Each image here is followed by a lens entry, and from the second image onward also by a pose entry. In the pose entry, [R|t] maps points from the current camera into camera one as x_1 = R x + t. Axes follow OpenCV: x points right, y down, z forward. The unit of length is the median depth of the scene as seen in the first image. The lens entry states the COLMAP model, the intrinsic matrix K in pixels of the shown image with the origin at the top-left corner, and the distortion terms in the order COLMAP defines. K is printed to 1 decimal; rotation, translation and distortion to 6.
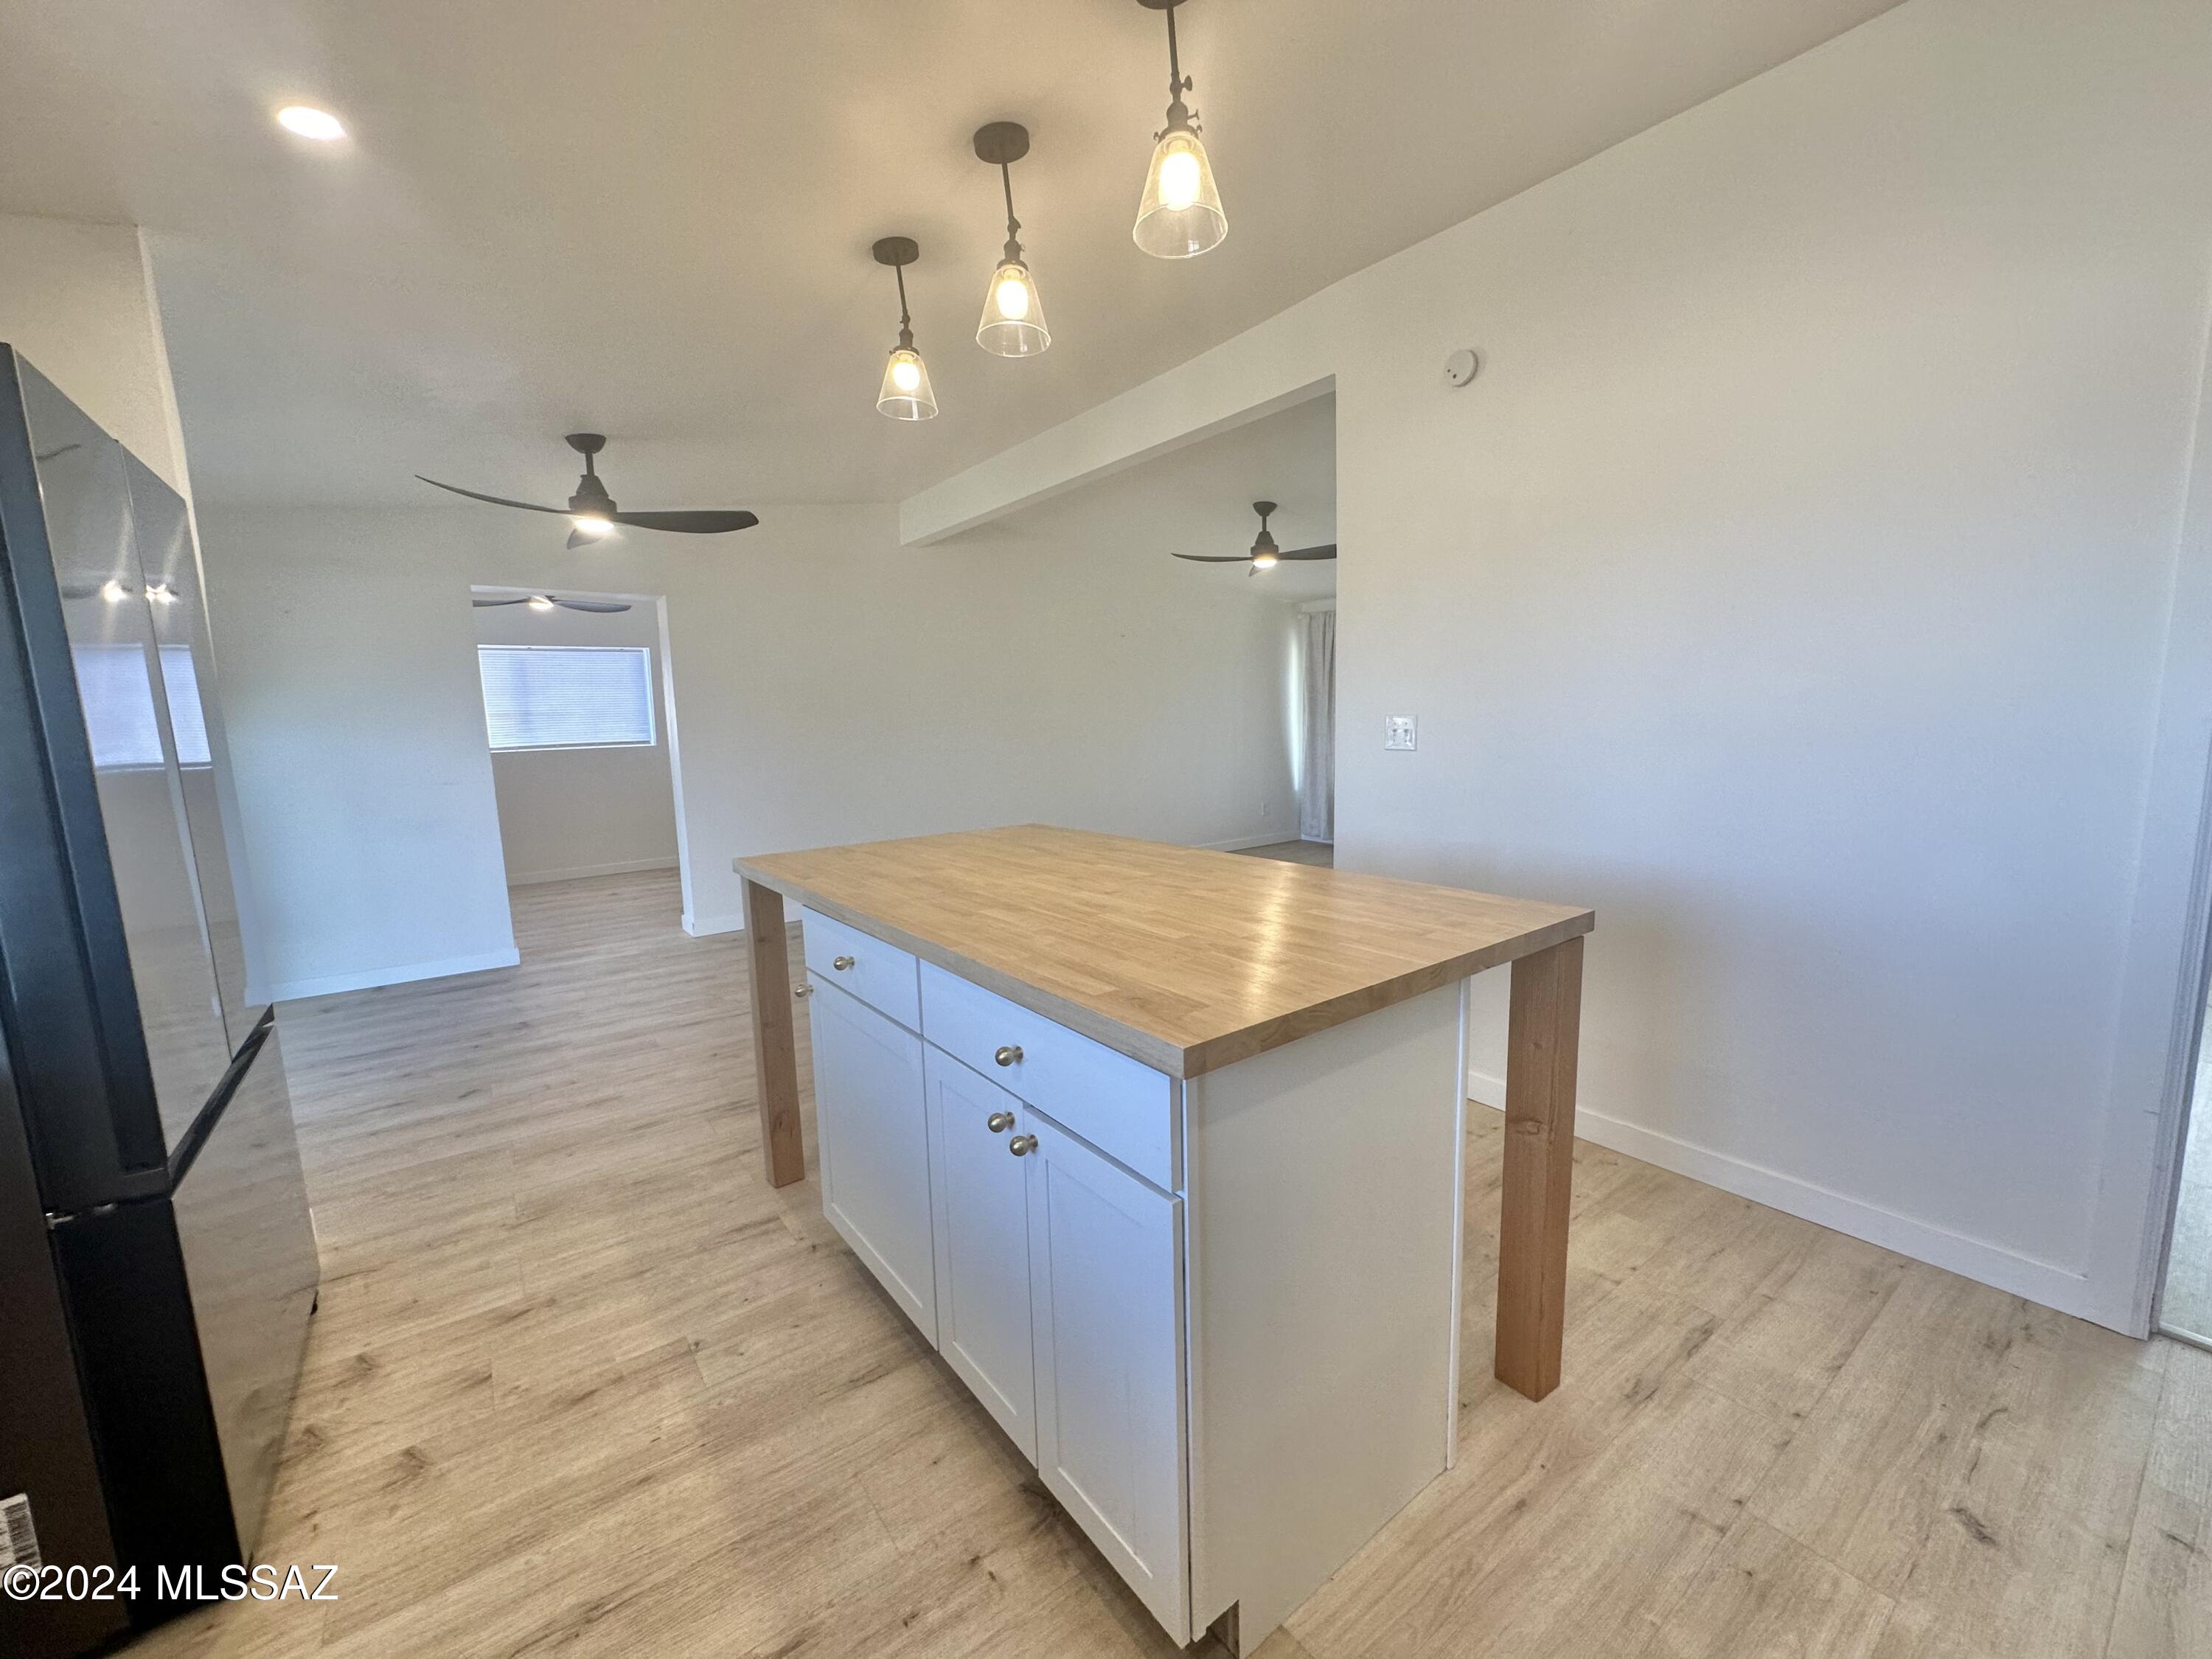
lens RADIAL K [[878.1, 0, 1095.1], [0, 878.1, 833.4], [0, 0, 1]] dist [-0.002212, -0.000048]
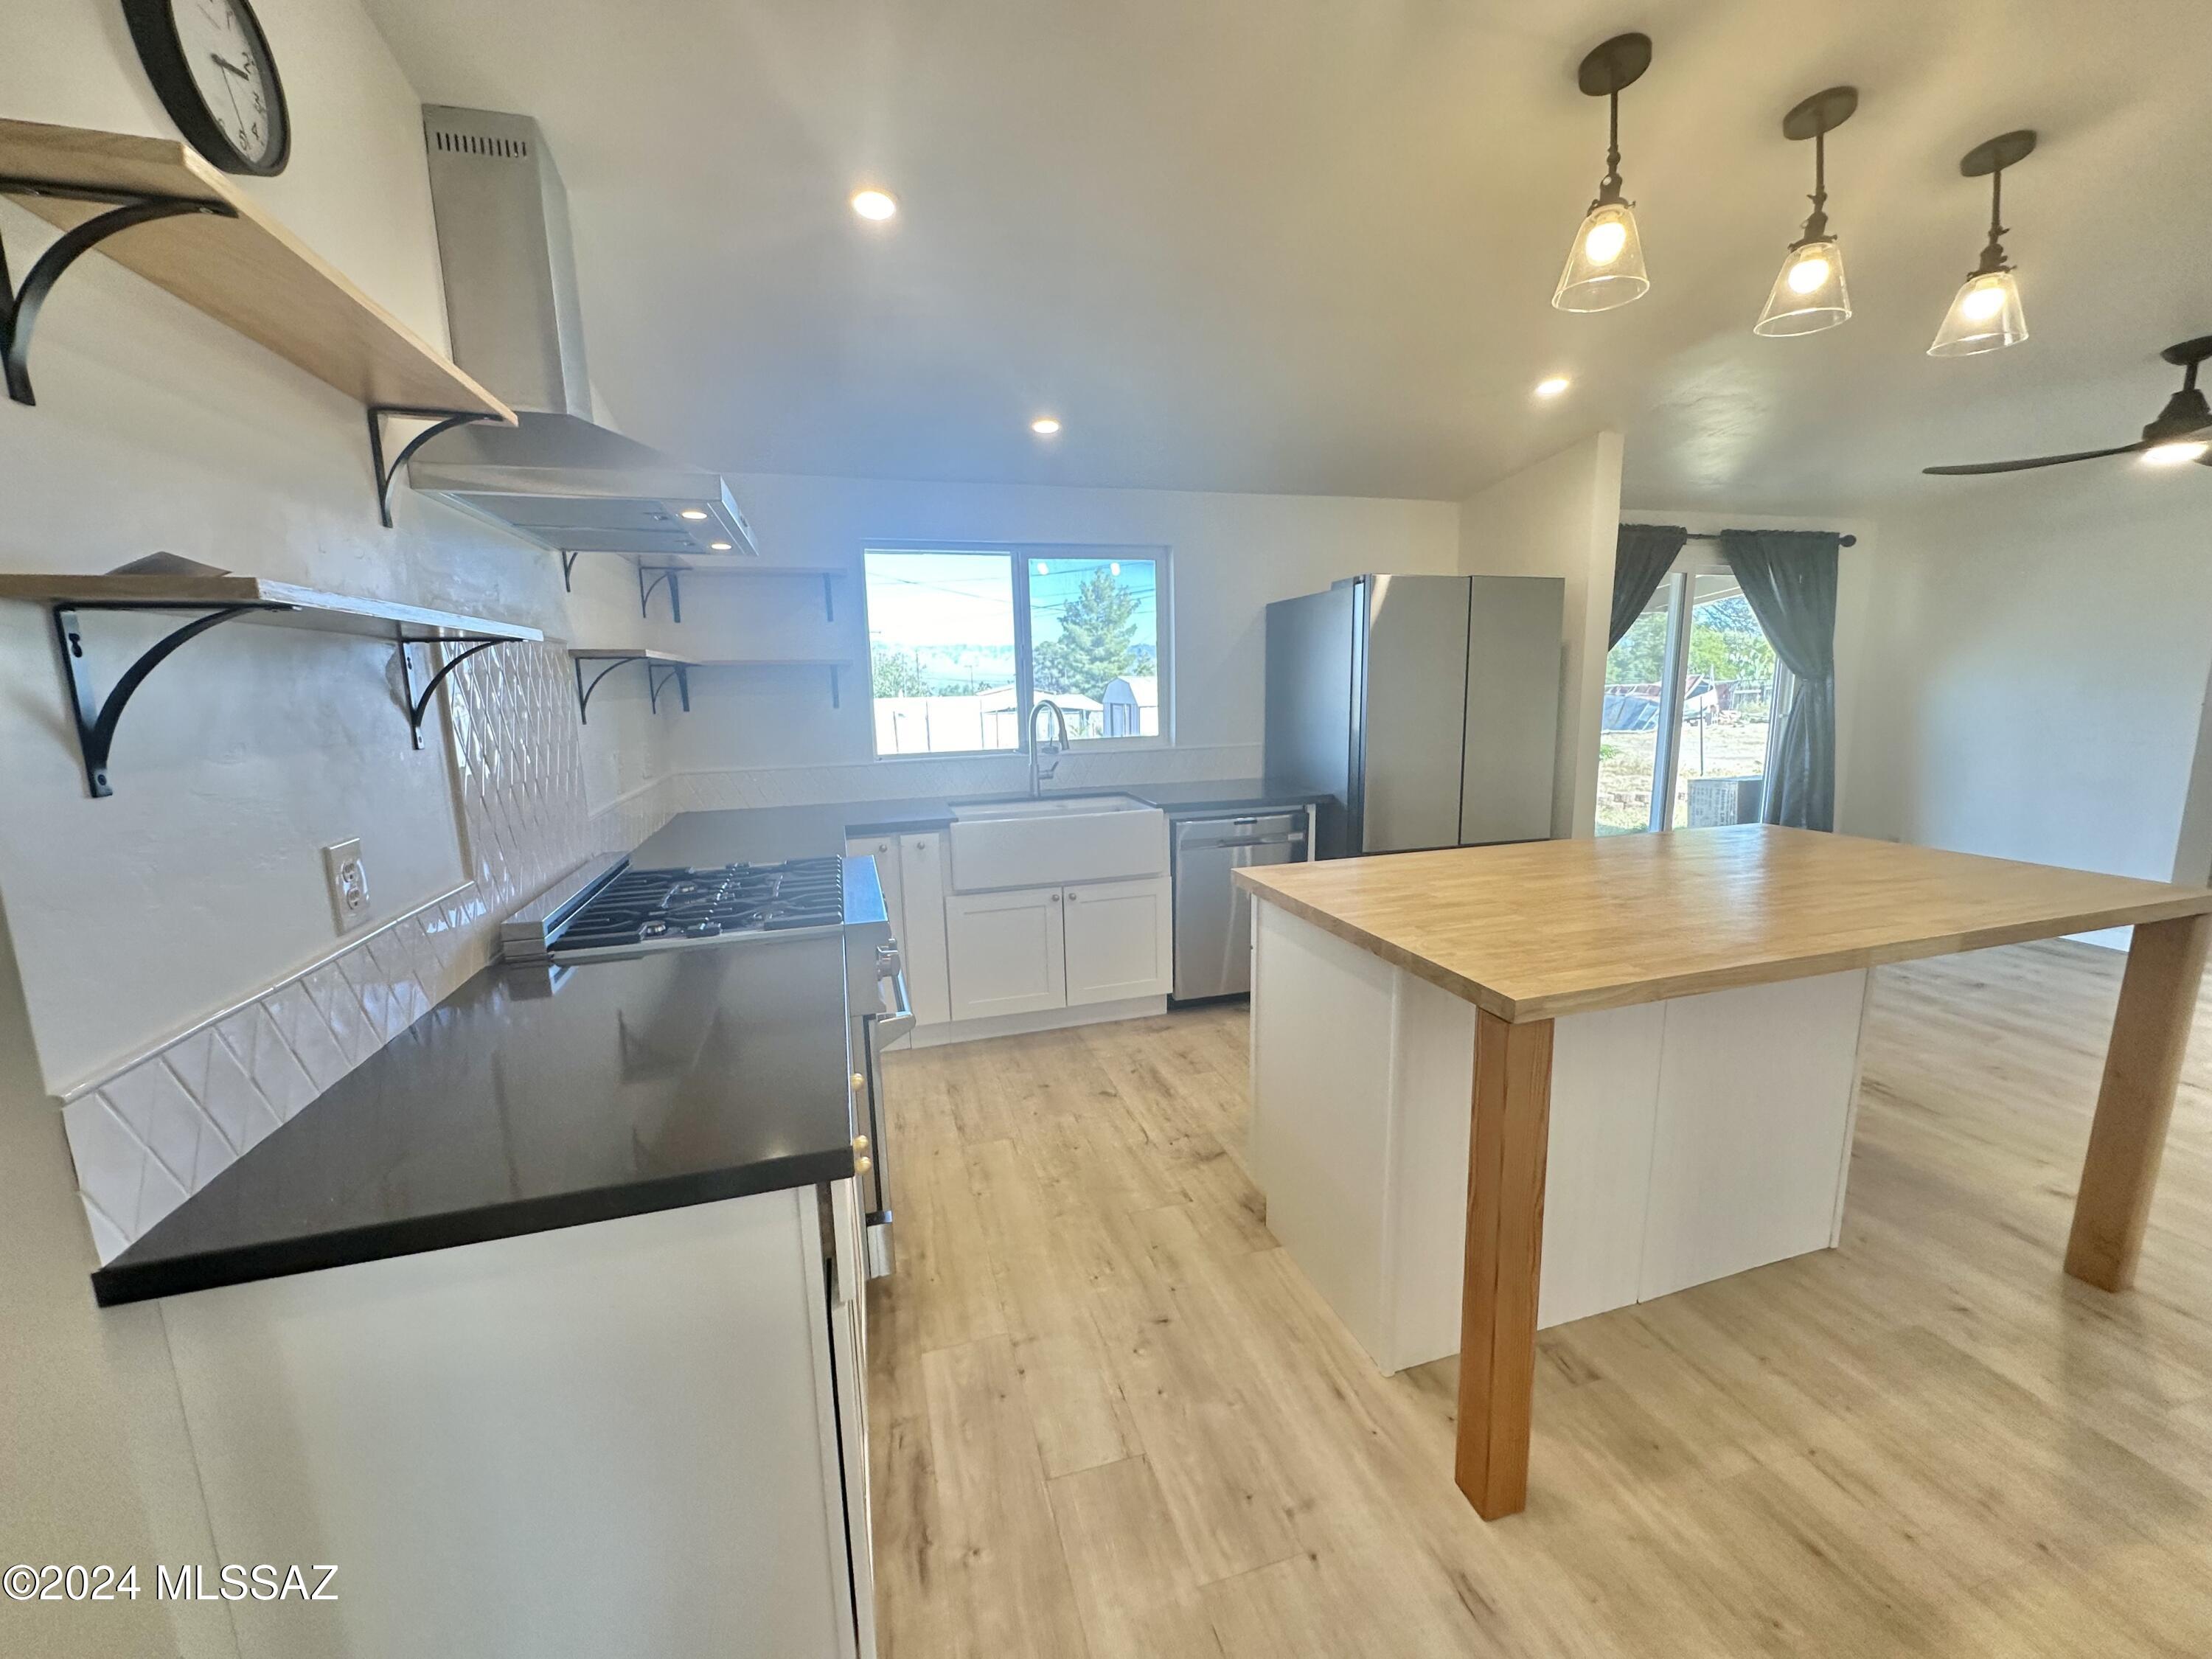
lens RADIAL K [[878.1, 0, 1111.9], [0, 878.1, 833.7], [0, 0, 1]] dist [-0.002212, -0.000048]
pose [[-0.338467, 0.191280, -0.921332, 1.161873], [-0.098543, 0.966532, 0.236866, -0.181530], [0.935804, 0.170962, -0.308290, 0.702101]]
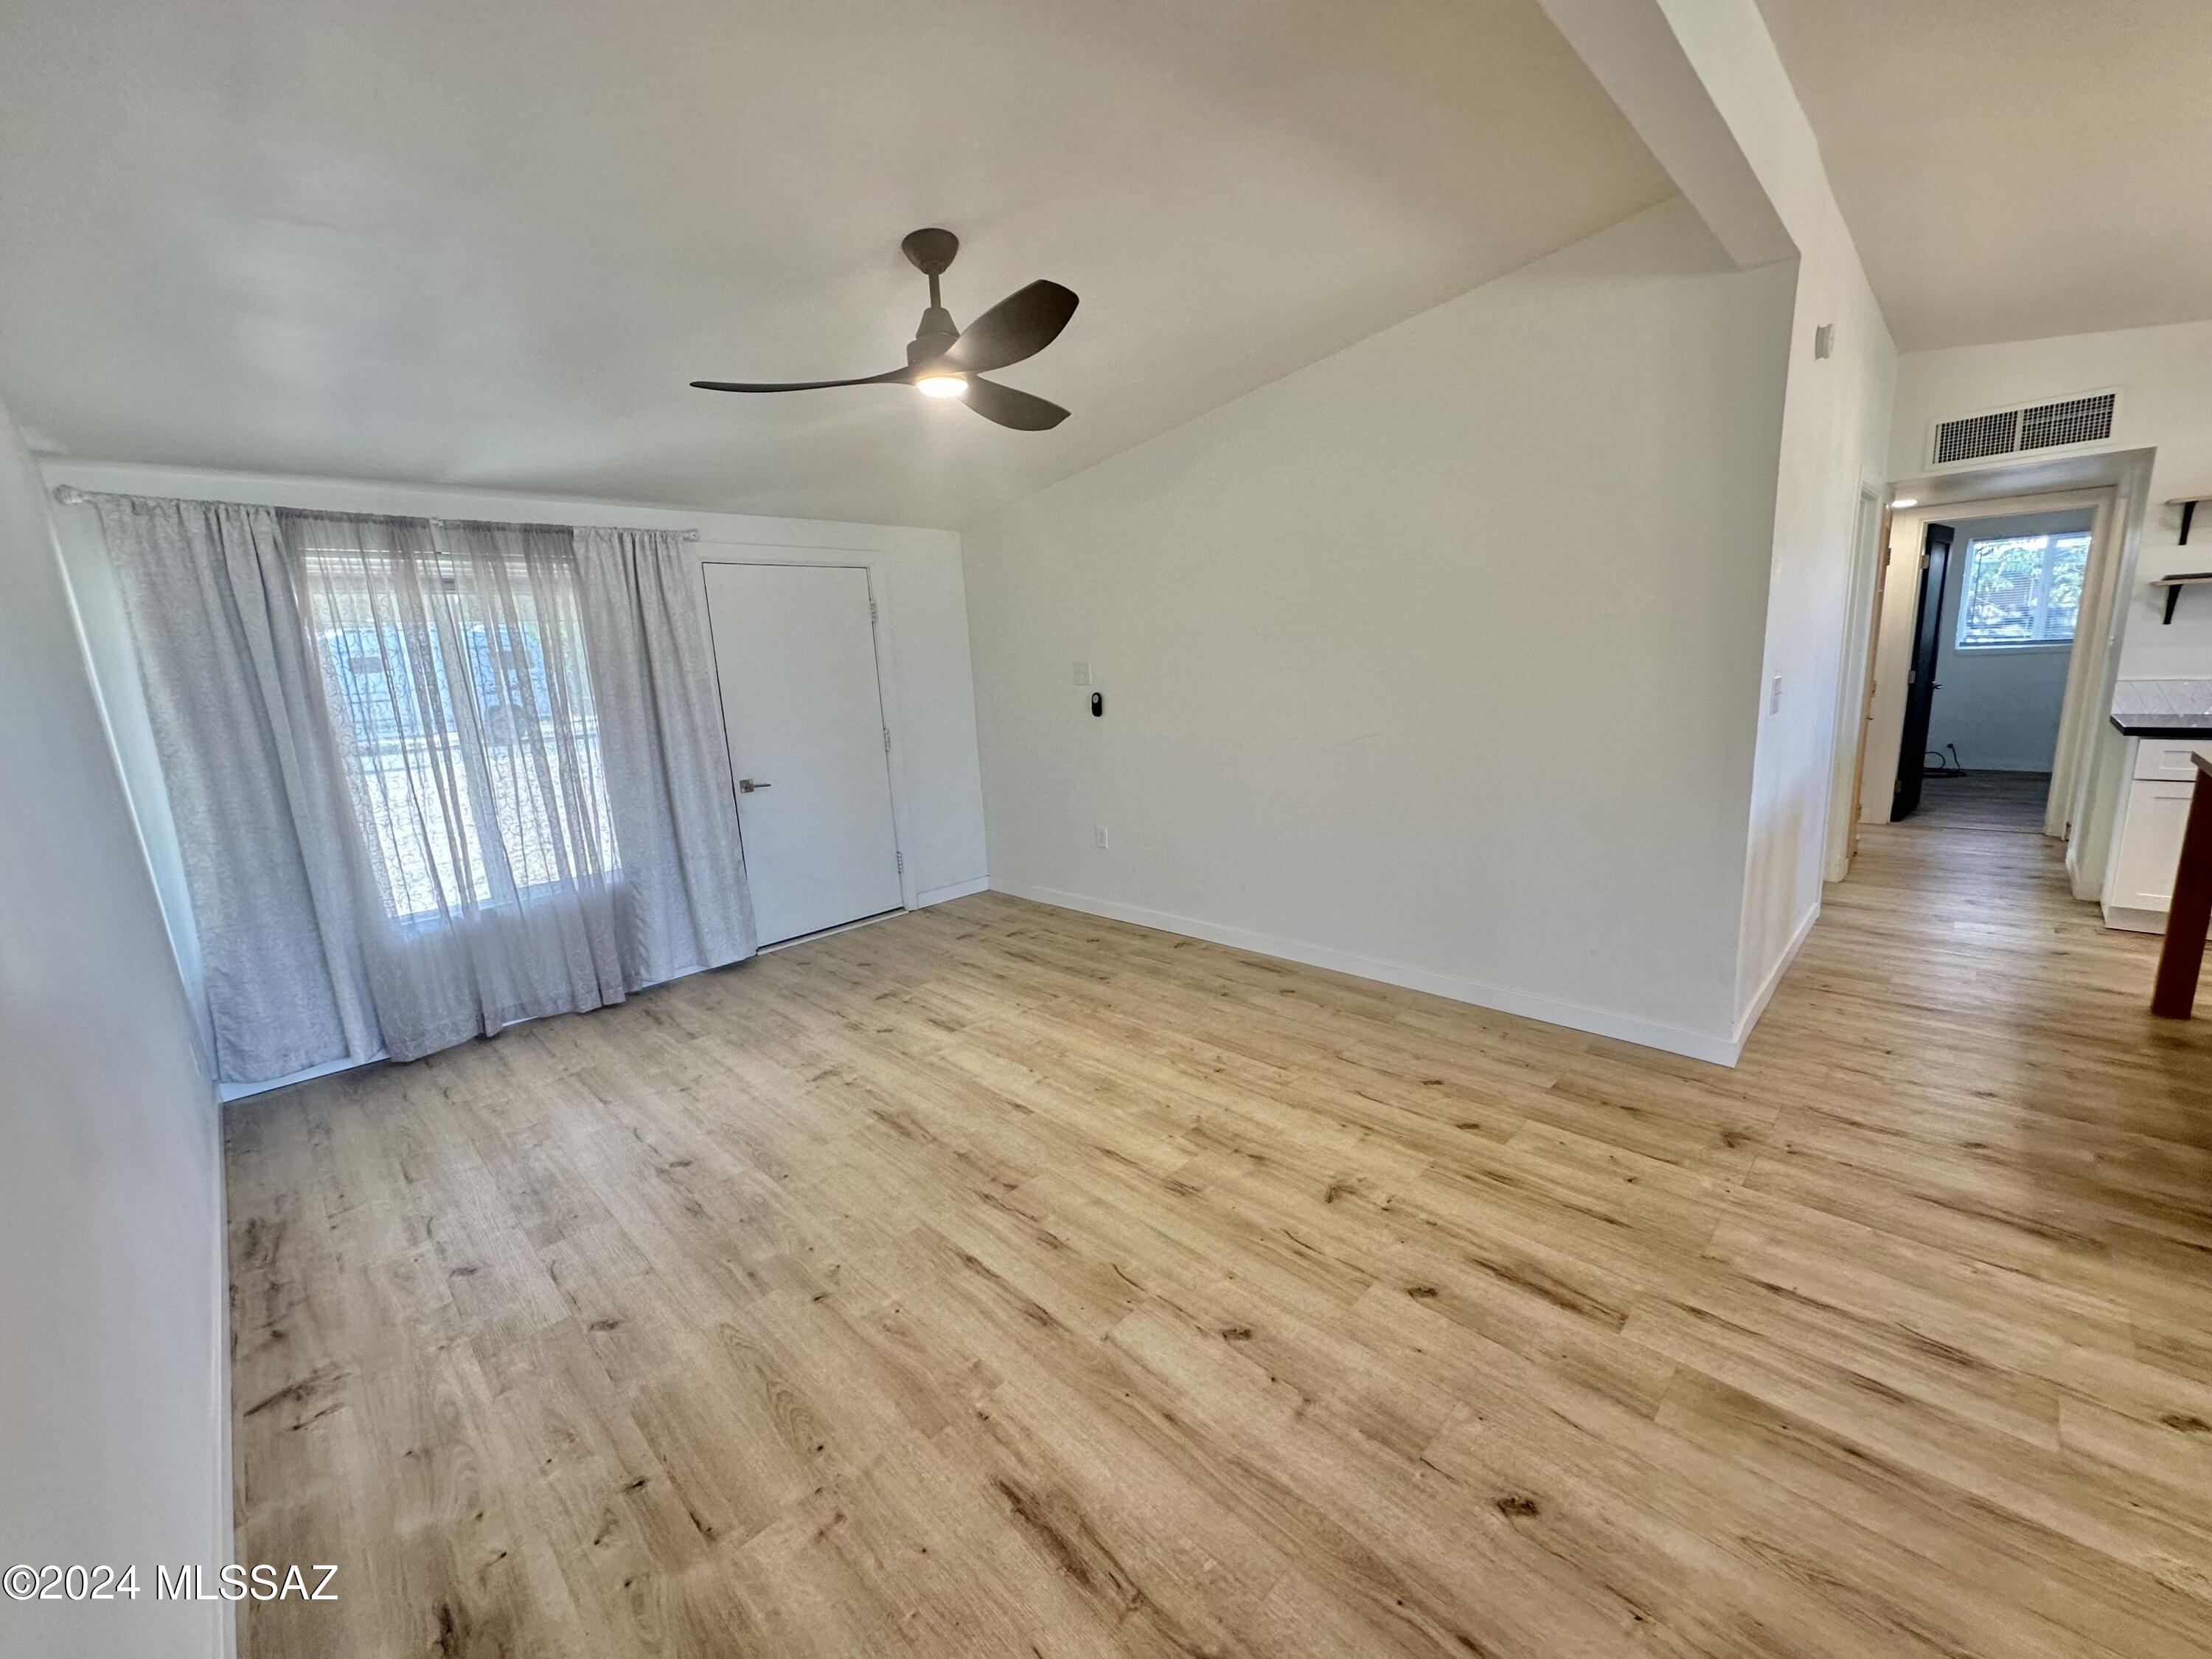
lens RADIAL K [[878.1, 0, 1103.7], [0, 878.1, 826.4], [0, 0, 1]] dist [-0.002212, -0.000048]
pose [[-0.150957, -0.161071, 0.975330, -0.789422], [0.191070, 0.963277, 0.188653, -0.463788], [-0.969899, 0.214835, -0.114638, 2.897334]]
